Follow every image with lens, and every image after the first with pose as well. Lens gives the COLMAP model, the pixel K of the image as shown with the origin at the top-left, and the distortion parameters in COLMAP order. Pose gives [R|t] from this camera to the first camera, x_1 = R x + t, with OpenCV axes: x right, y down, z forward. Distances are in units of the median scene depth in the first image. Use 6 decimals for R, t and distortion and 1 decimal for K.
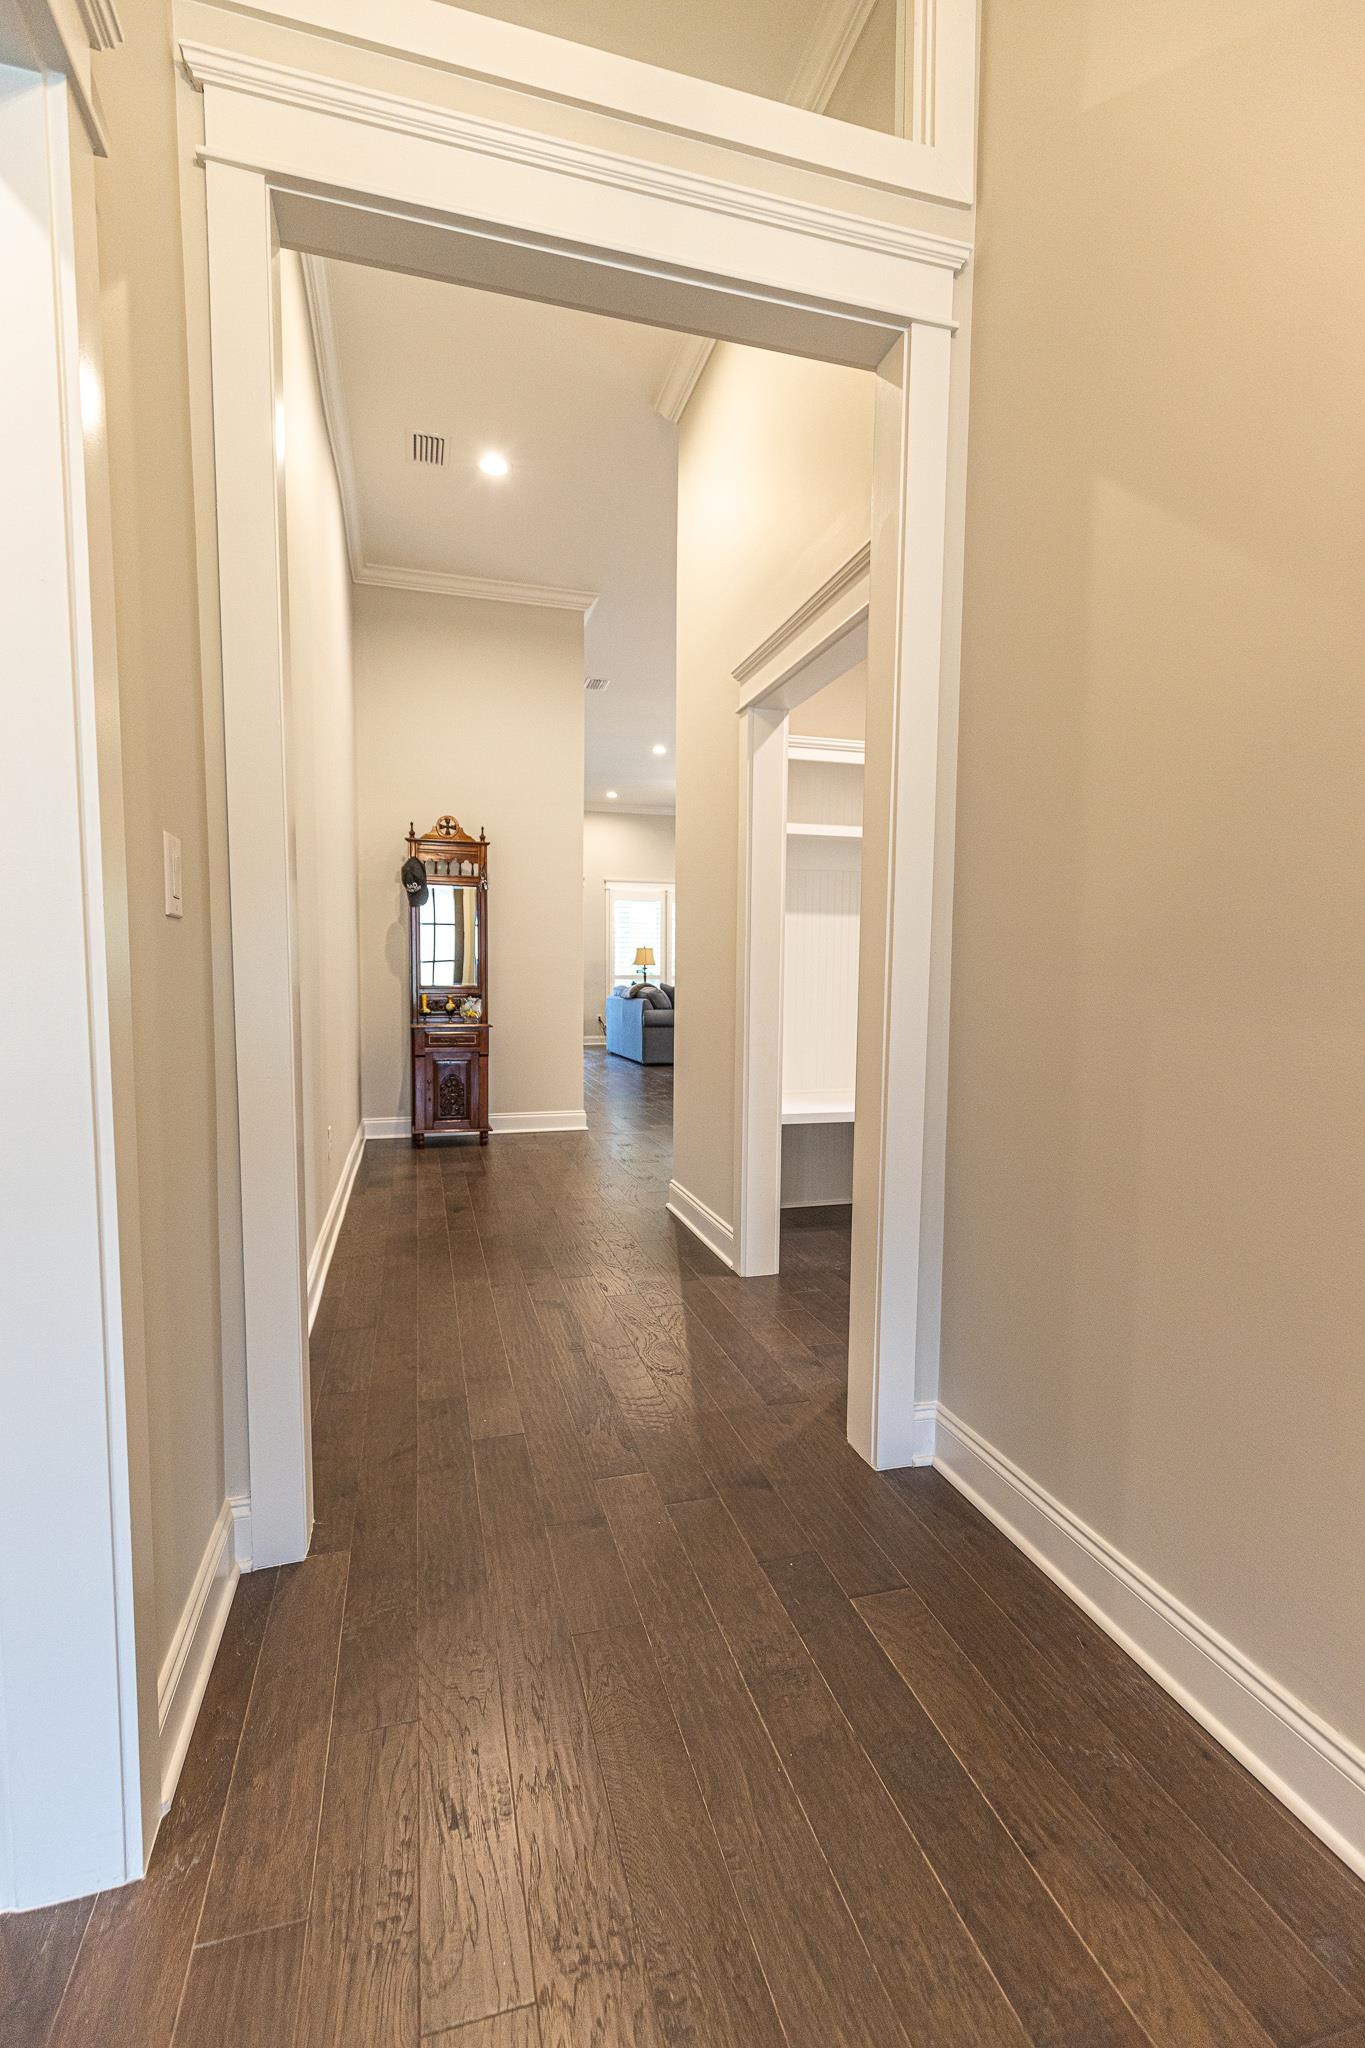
lens RADIAL K [[929.3, 0, 678.1], [0, 929.3, 1047.9], [0, 0, 1]] dist [0.017726, 0.000173]
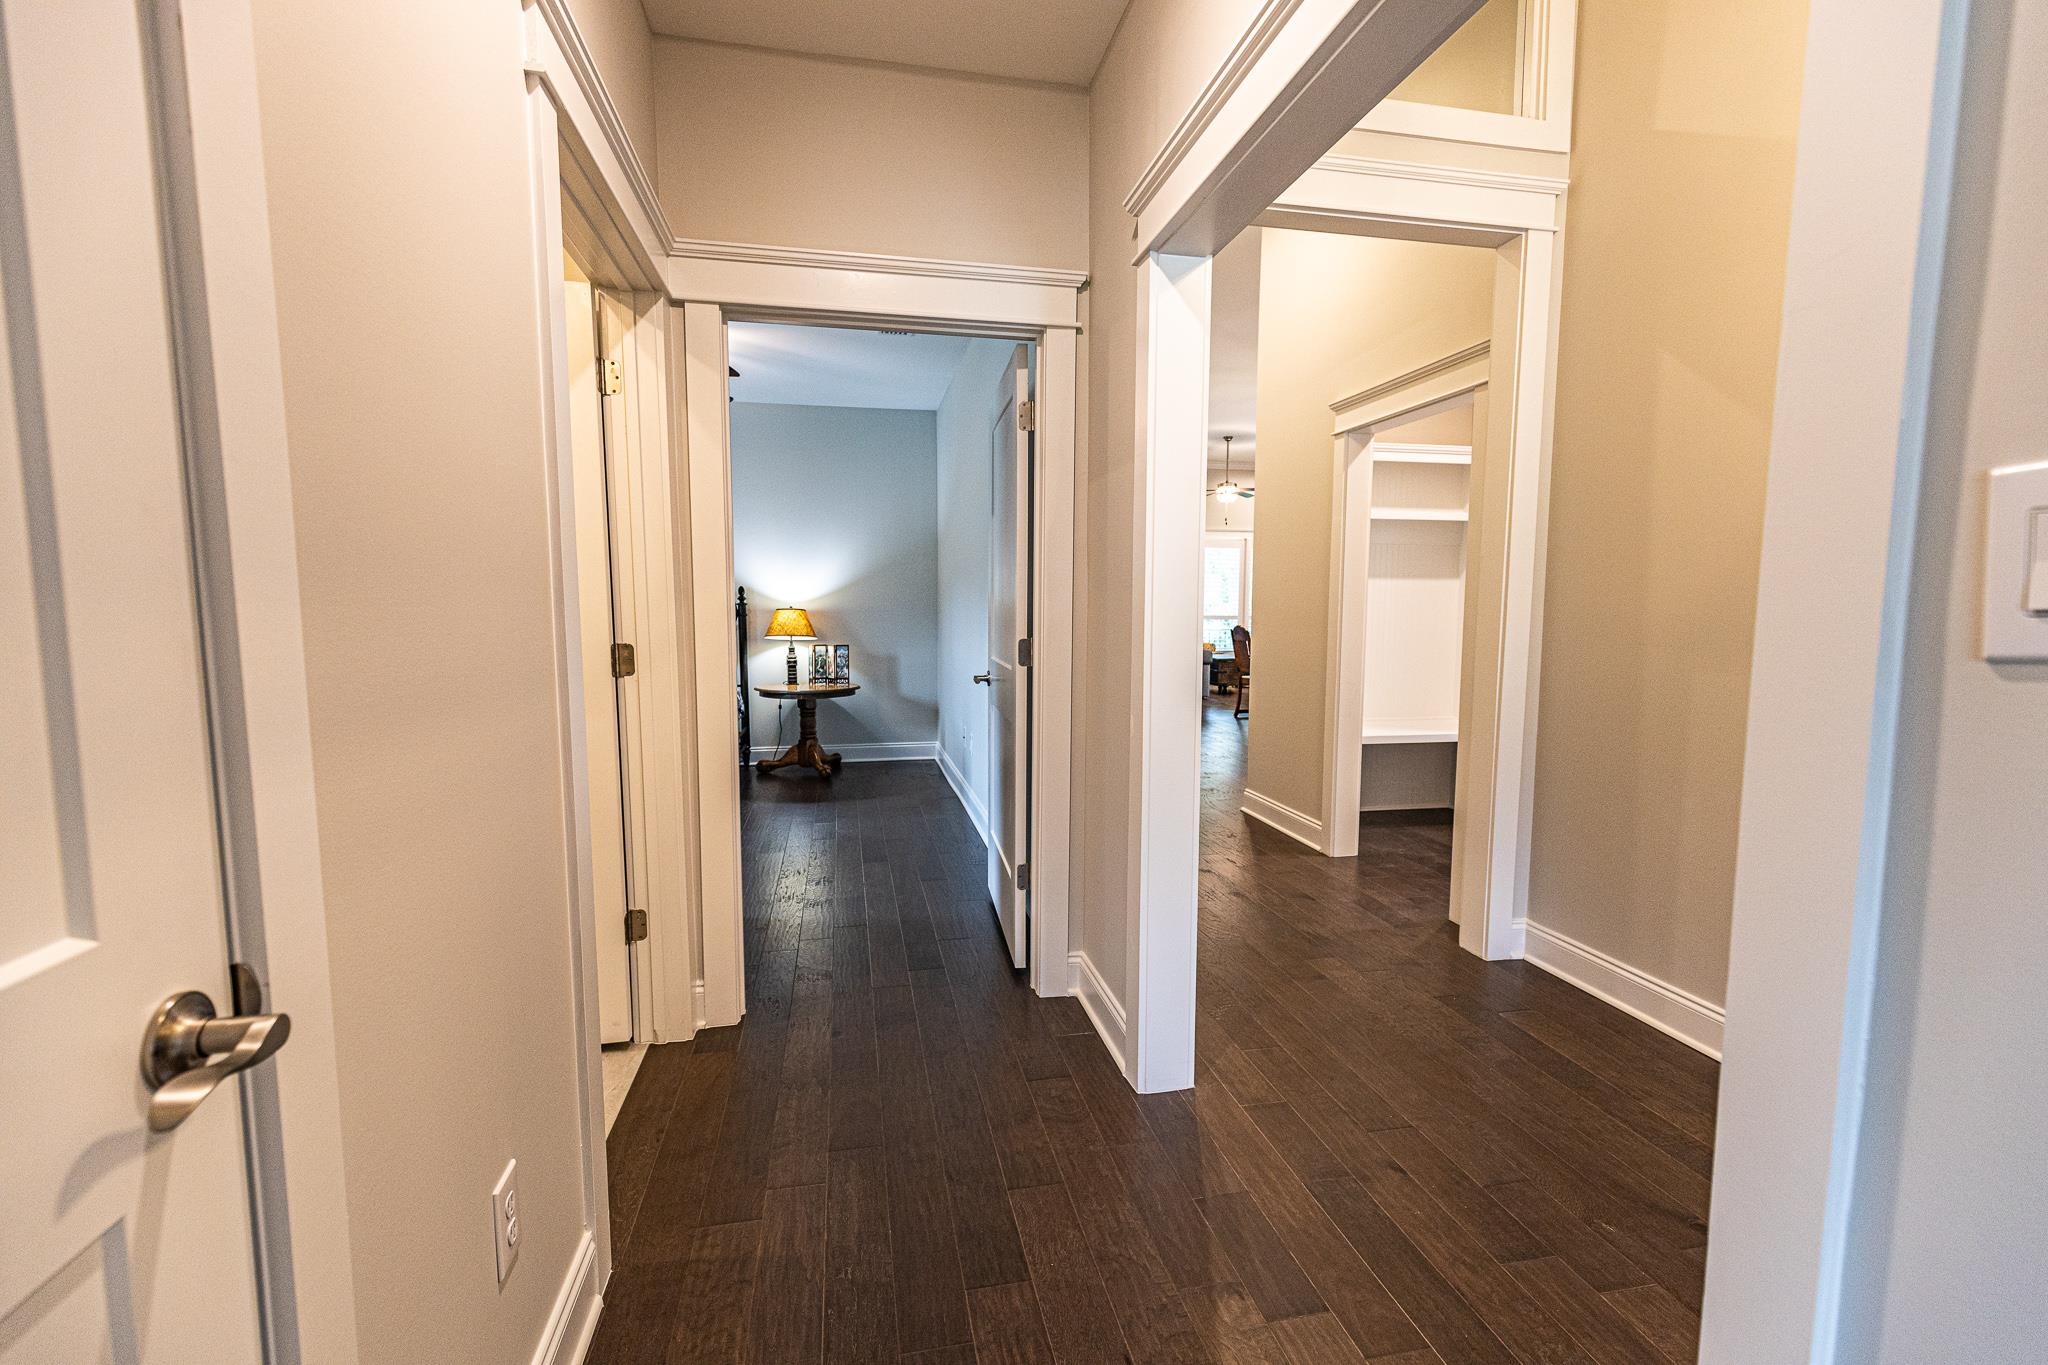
lens RADIAL K [[929.3, 0, 1034.8], [0, 929.3, 699.5], [0, 0, 1]] dist [0.017726, 0.000173]
pose [[0.997128, 0.002264, -0.075701, -0.420465], [-0.000456, 0.999714, 0.023892, -0.020973], [0.075734, -0.023789, 0.996844, -0.601320]]
